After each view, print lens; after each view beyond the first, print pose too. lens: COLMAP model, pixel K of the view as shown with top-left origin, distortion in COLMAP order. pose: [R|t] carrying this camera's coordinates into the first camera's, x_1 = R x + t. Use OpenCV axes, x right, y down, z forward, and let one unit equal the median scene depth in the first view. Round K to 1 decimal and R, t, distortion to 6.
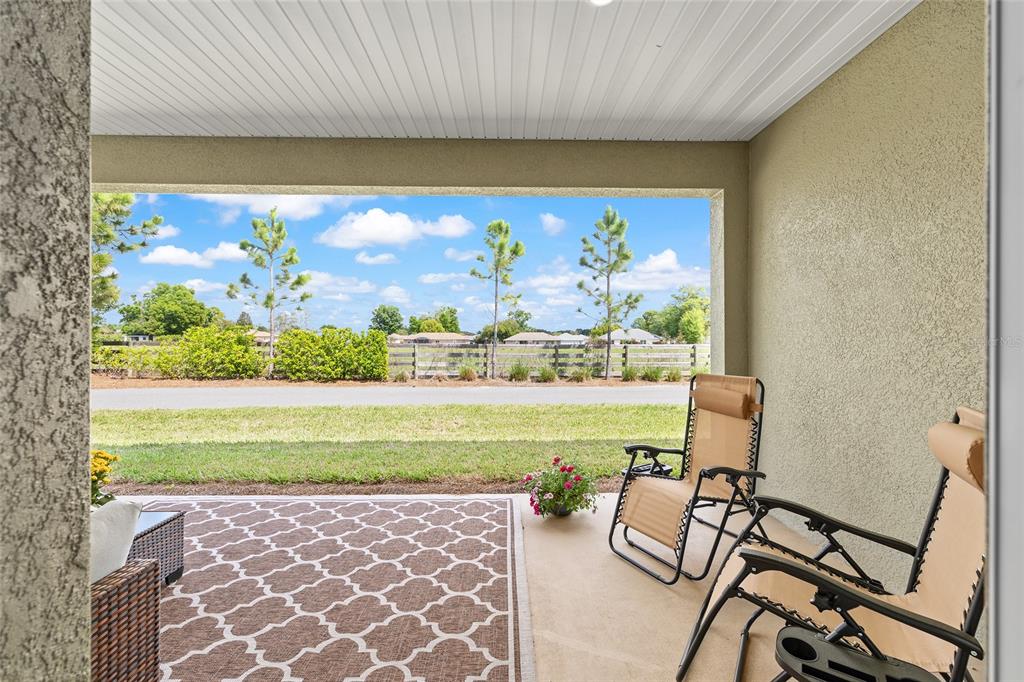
lens RADIAL K [[410.7, 0, 513.2], [0, 410.7, 339.2], [0, 0, 1]] dist [-0.000618, 0.000399]
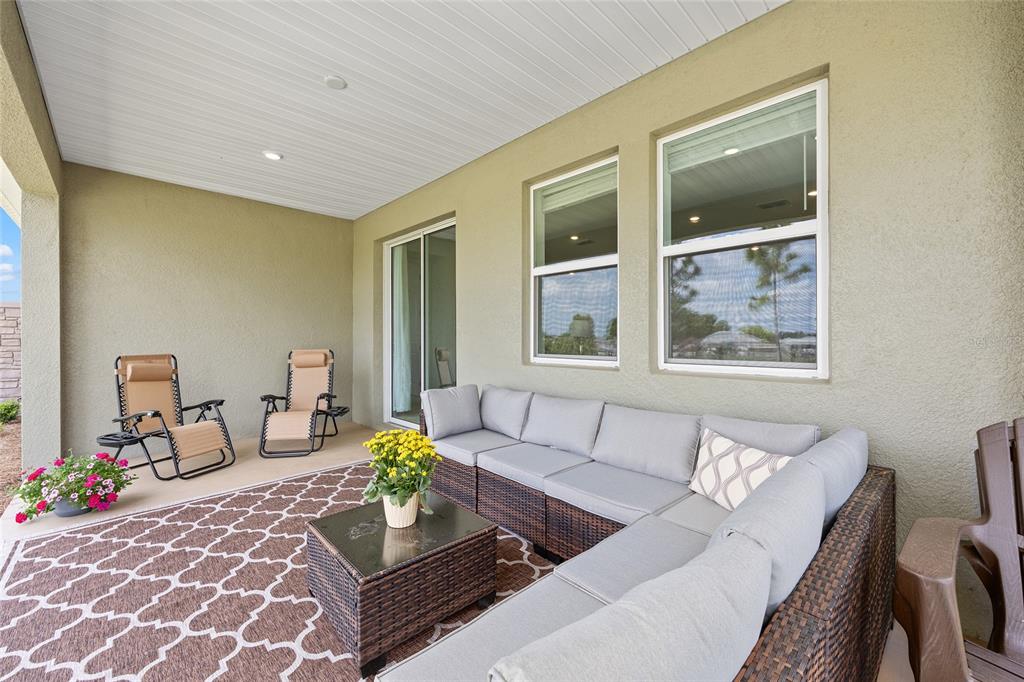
lens RADIAL K [[410.7, 0, 513.2], [0, 410.7, 339.2], [0, 0, 1]] dist [-0.000618, 0.000399]
pose [[-0.686116, 0.001029, 0.727492, -1.562806], [0.002602, 0.999996, 0.001039, 0.040373], [-0.727488, 0.002606, -0.686116, 1.165300]]
